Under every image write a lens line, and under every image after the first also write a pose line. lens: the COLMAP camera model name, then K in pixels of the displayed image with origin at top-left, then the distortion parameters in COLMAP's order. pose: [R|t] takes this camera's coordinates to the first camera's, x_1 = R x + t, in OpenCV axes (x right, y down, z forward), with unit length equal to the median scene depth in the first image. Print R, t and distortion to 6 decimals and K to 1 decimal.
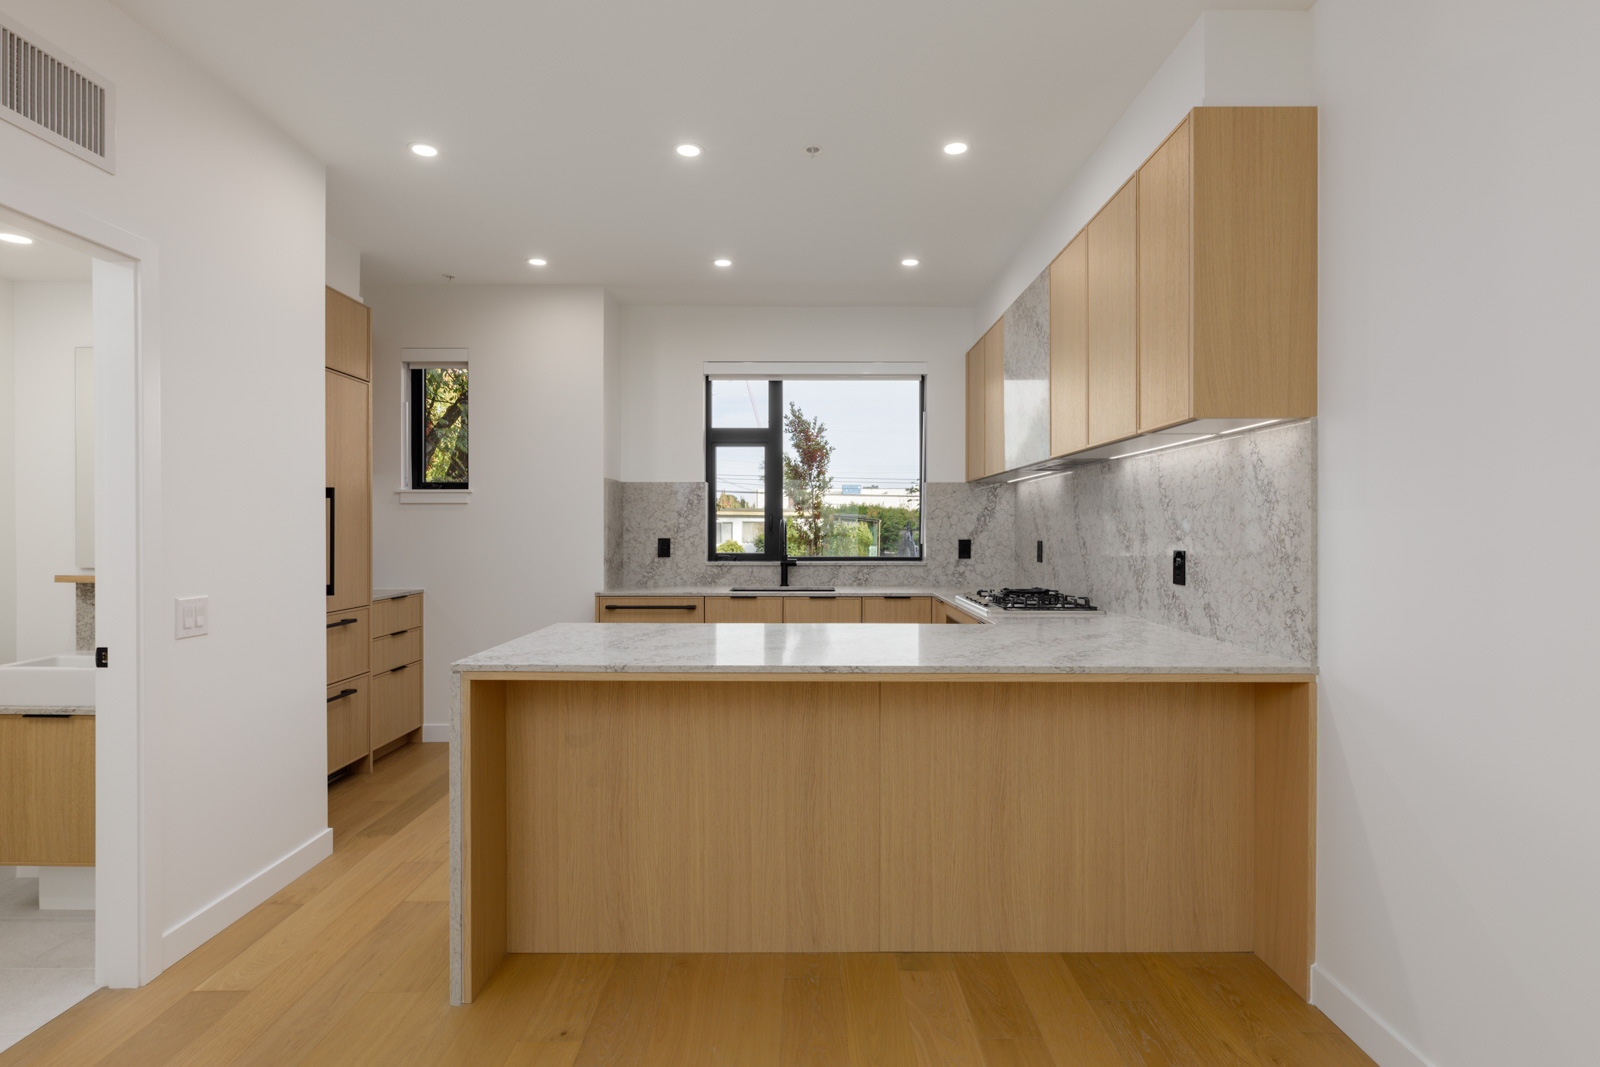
lens RADIAL K [[814.3, 0, 796.6], [0, 814.3, 531.1], [0, 0, 1]] dist [-0.001943, 0.000285]
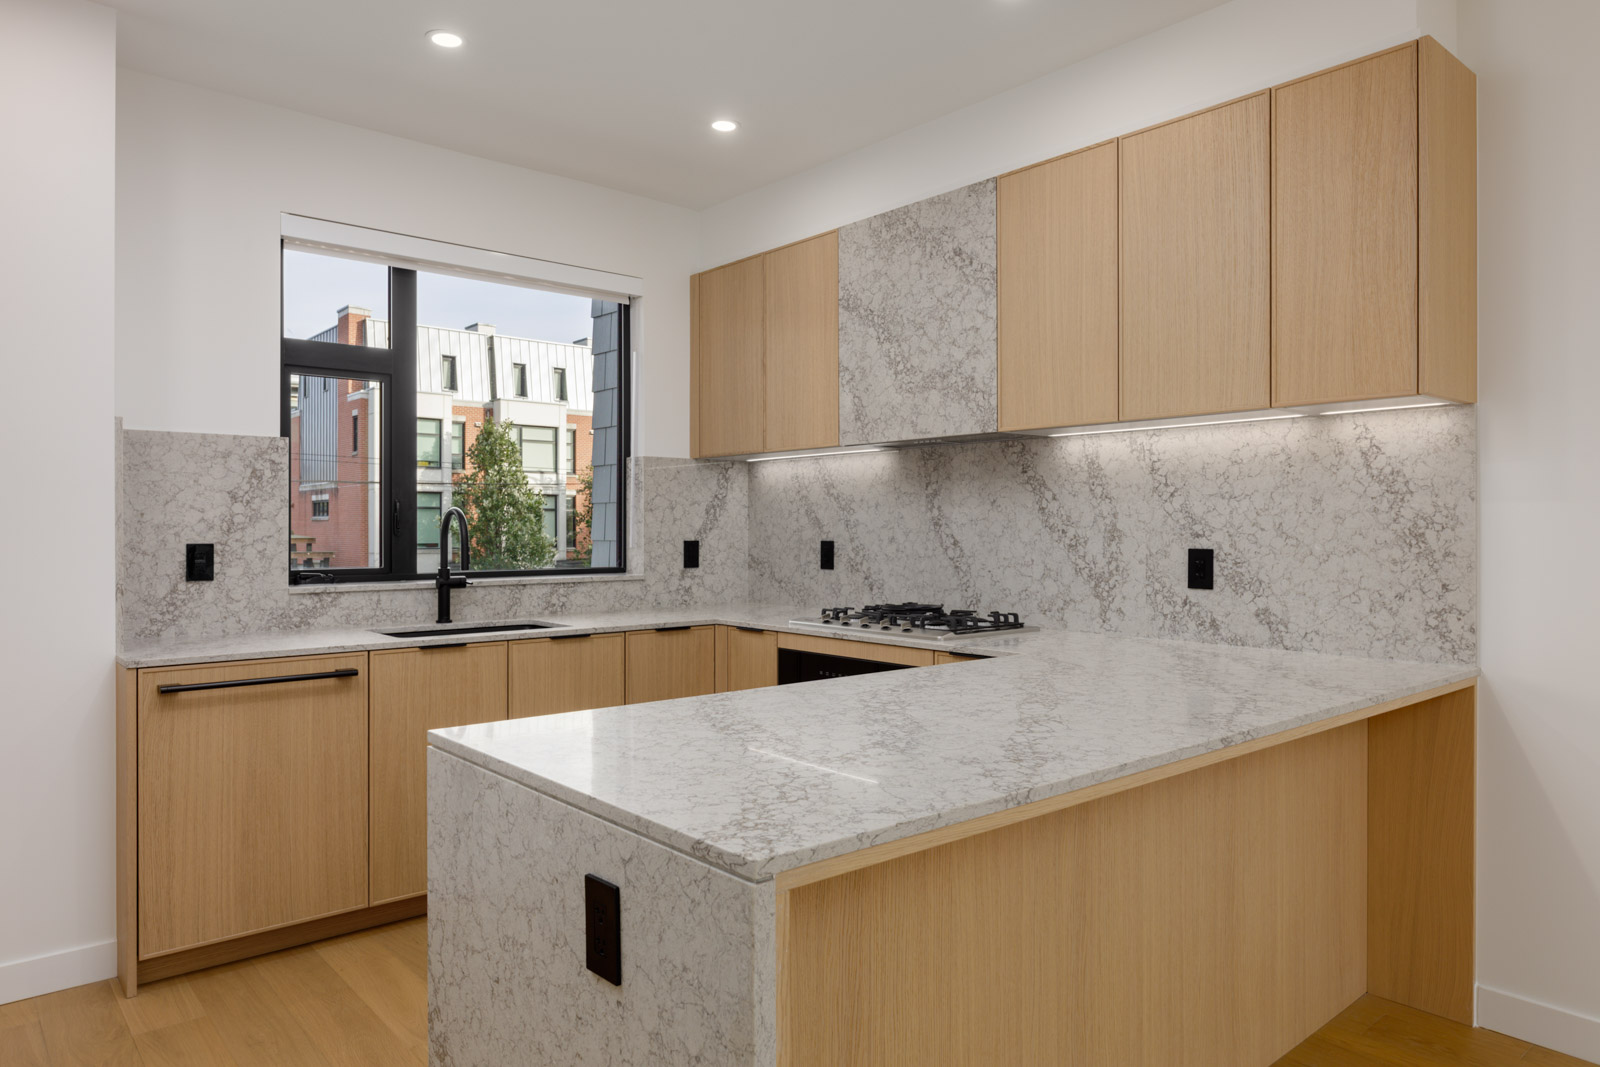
lens RADIAL K [[1050.4, 0, 801.9], [0, 1050.4, 532.3], [0, 0, 1]] dist [0.005386, -0.000432]
pose [[0.742037, -0.004313, 0.670345, -0.367092], [0.003692, 0.999990, 0.002346, 0.001718], [-0.670349, 0.000734, 0.742046, 0.298137]]
